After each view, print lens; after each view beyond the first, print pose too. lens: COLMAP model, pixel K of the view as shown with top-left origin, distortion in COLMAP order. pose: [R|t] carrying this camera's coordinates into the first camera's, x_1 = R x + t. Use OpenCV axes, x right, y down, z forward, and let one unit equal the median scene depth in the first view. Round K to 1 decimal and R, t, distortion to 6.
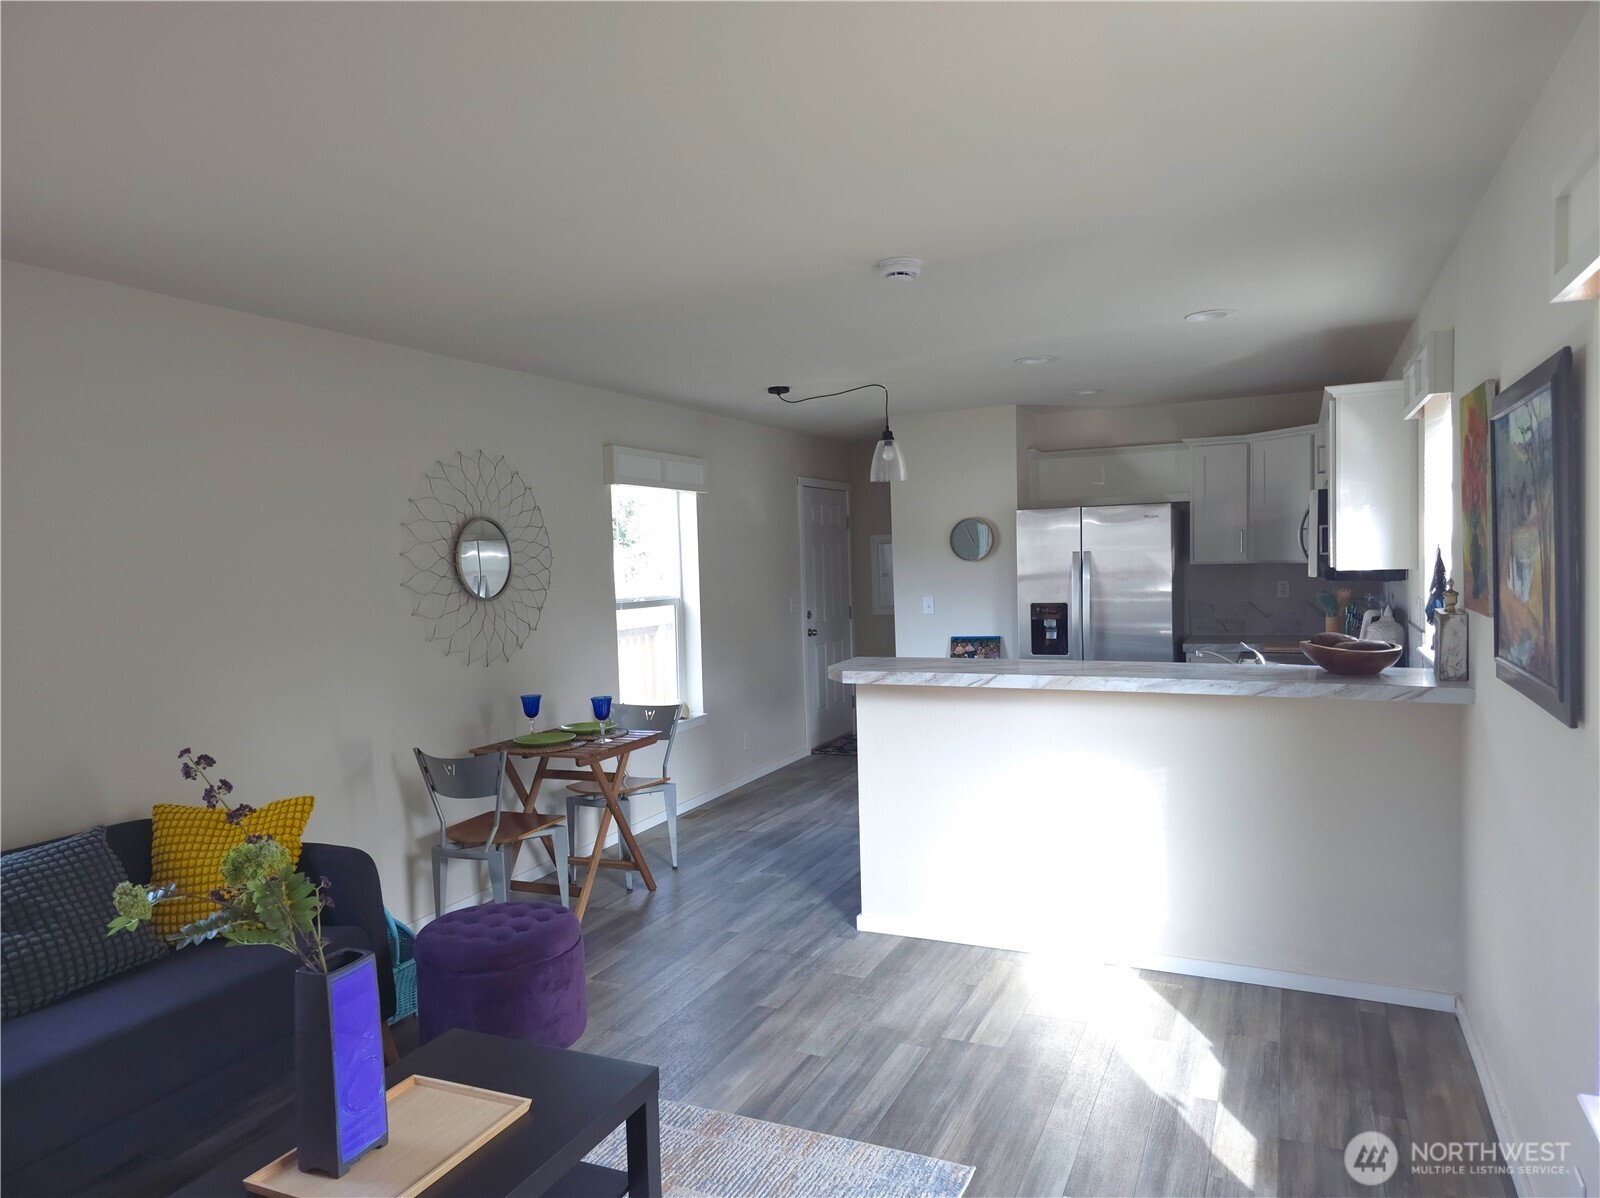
lens RADIAL K [[1054.7, 0, 791.4], [0, 1054.7, 618.6], [0, 0, 1]] dist [0.066487, -0.059067]
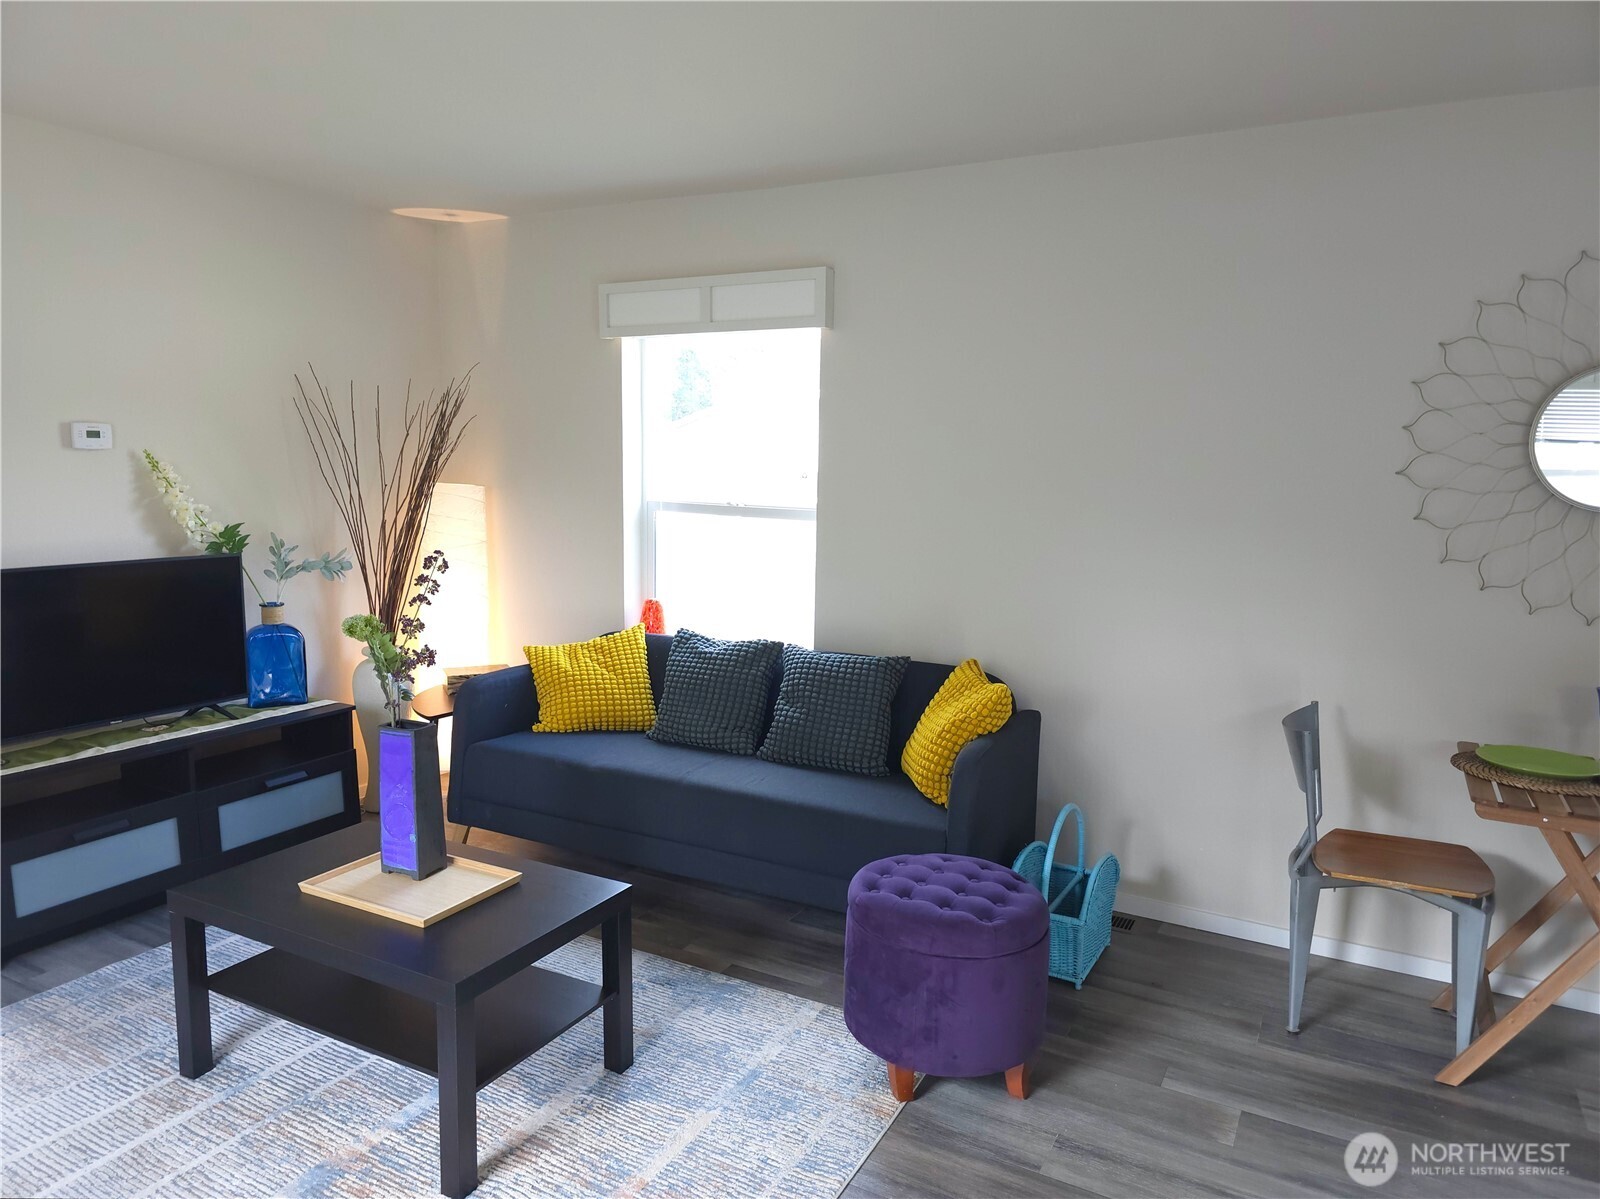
lens RADIAL K [[1065.8, 0, 792.2], [0, 1065.8, 620.8], [0, 0, 1]] dist [0.085413, -0.056531]
pose [[-0.069815, 0.181101, -0.980983, 0.384760], [-0.073040, 0.979815, 0.186083, -0.044762], [0.994882, 0.084643, -0.055178, 0.704169]]
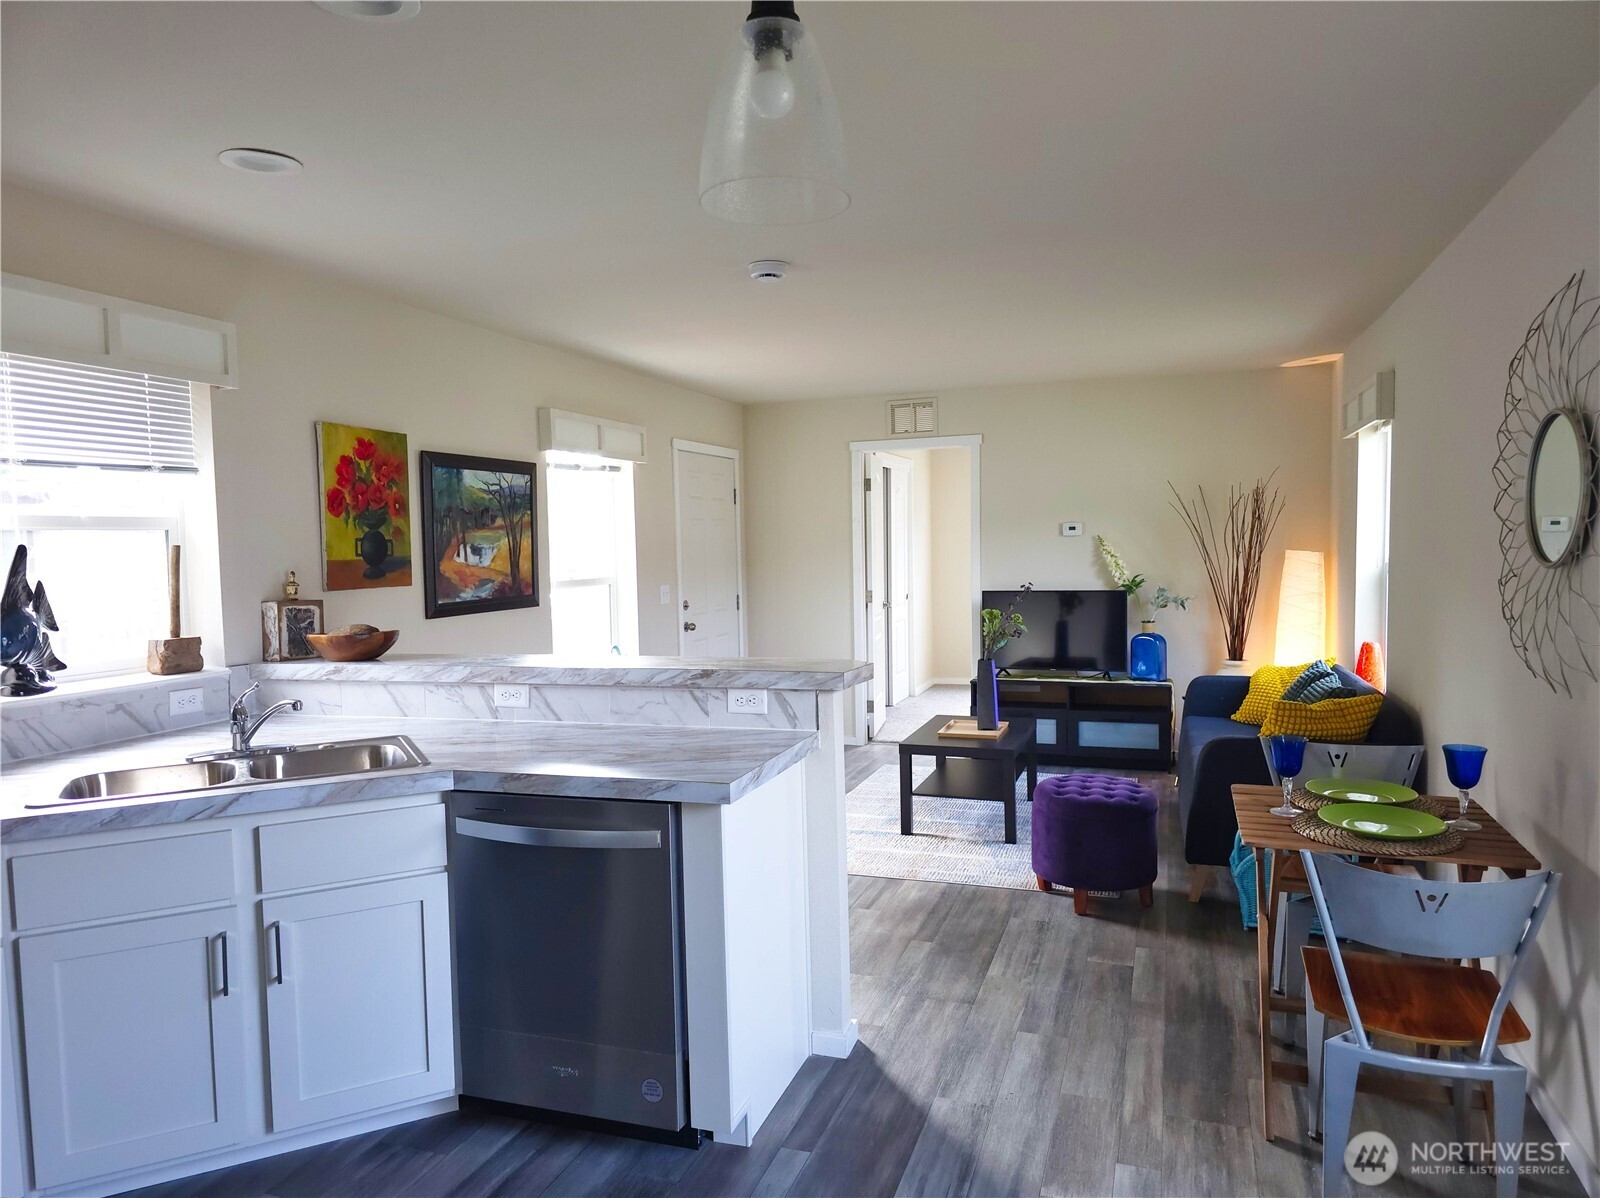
lens RADIAL K [[1065.8, 0, 792.2], [0, 1065.8, 620.3], [0, 0, 1]] dist [0.085413, -0.056531]
pose [[-0.994352, 0.056888, -0.089603, 0.161843], [0.044515, 0.989915, 0.134489, -0.092388], [0.096350, 0.129741, -0.986856, 1.744542]]
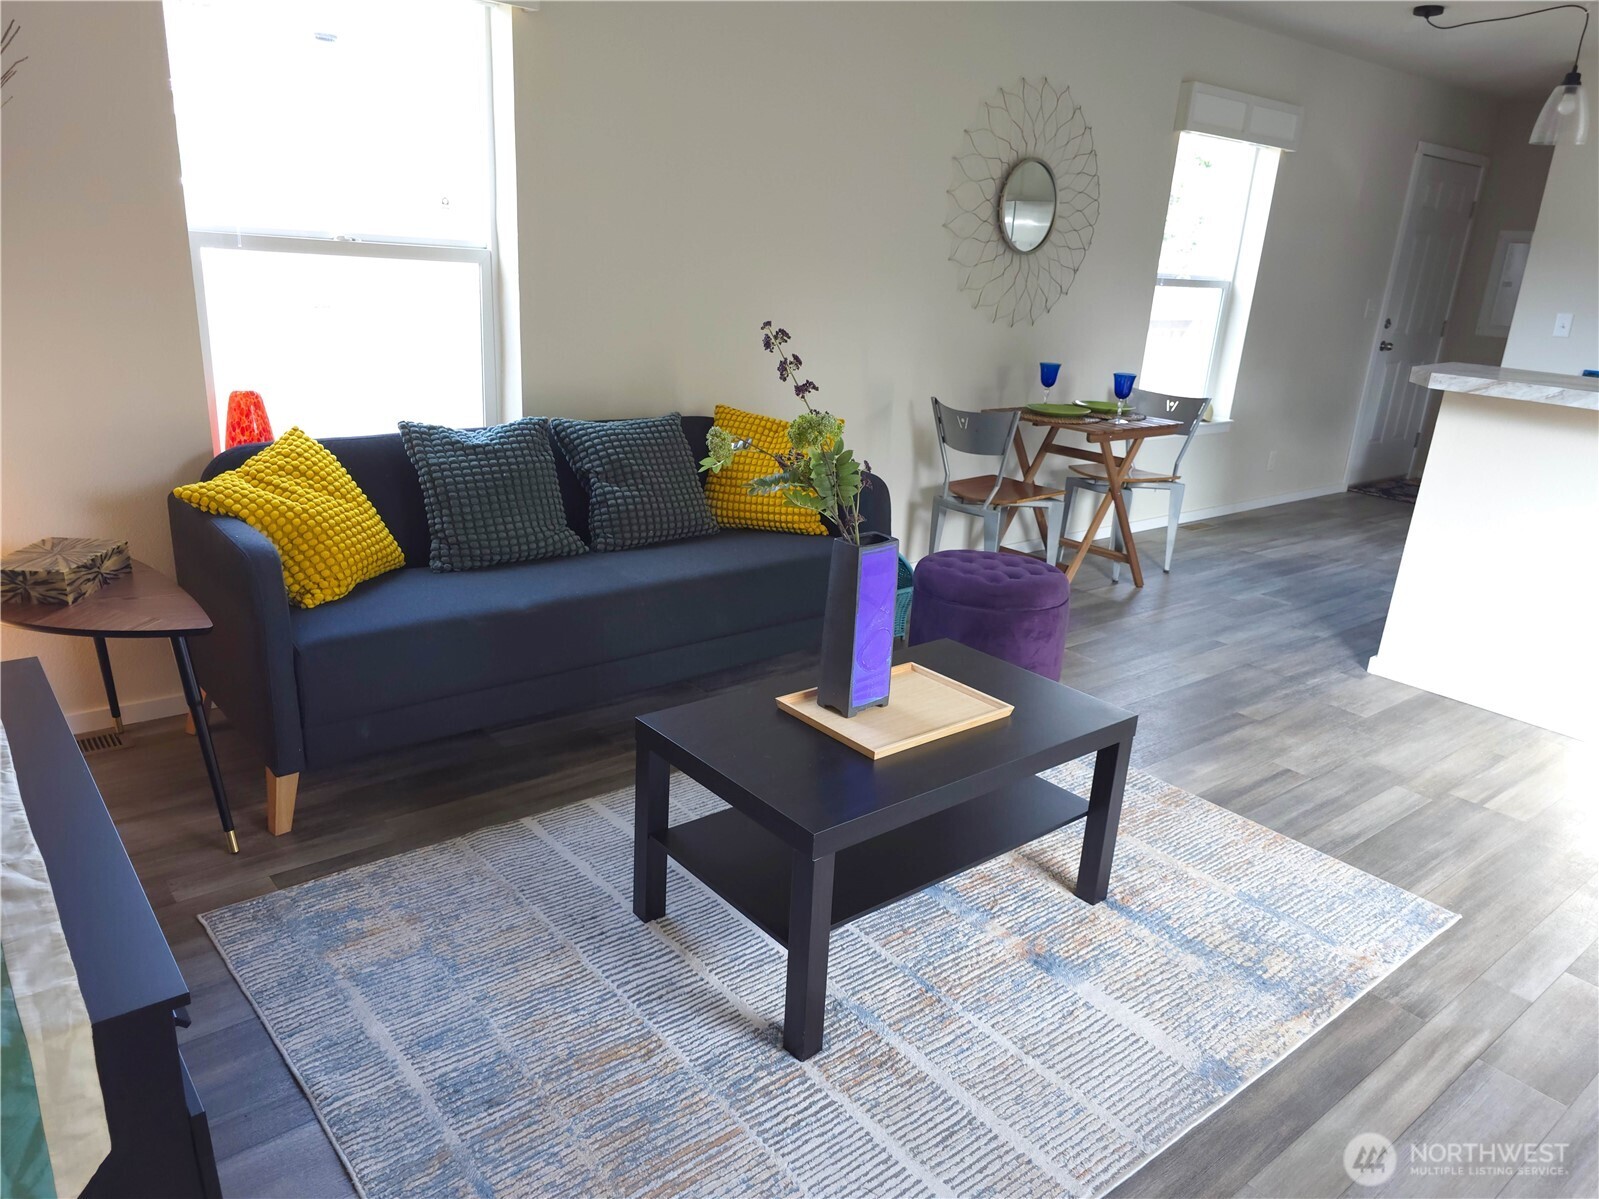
lens RADIAL K [[1095.8, 0, 802.7], [0, 1095.8, 618.7], [0, 0, 1]] dist [0.057541, -0.054959]
pose [[0.896013, 0.219700, -0.385867, -0.014467], [-0.111114, 0.952306, 0.284195, 0.039454], [0.429901, -0.211767, 0.877690, -0.017372]]
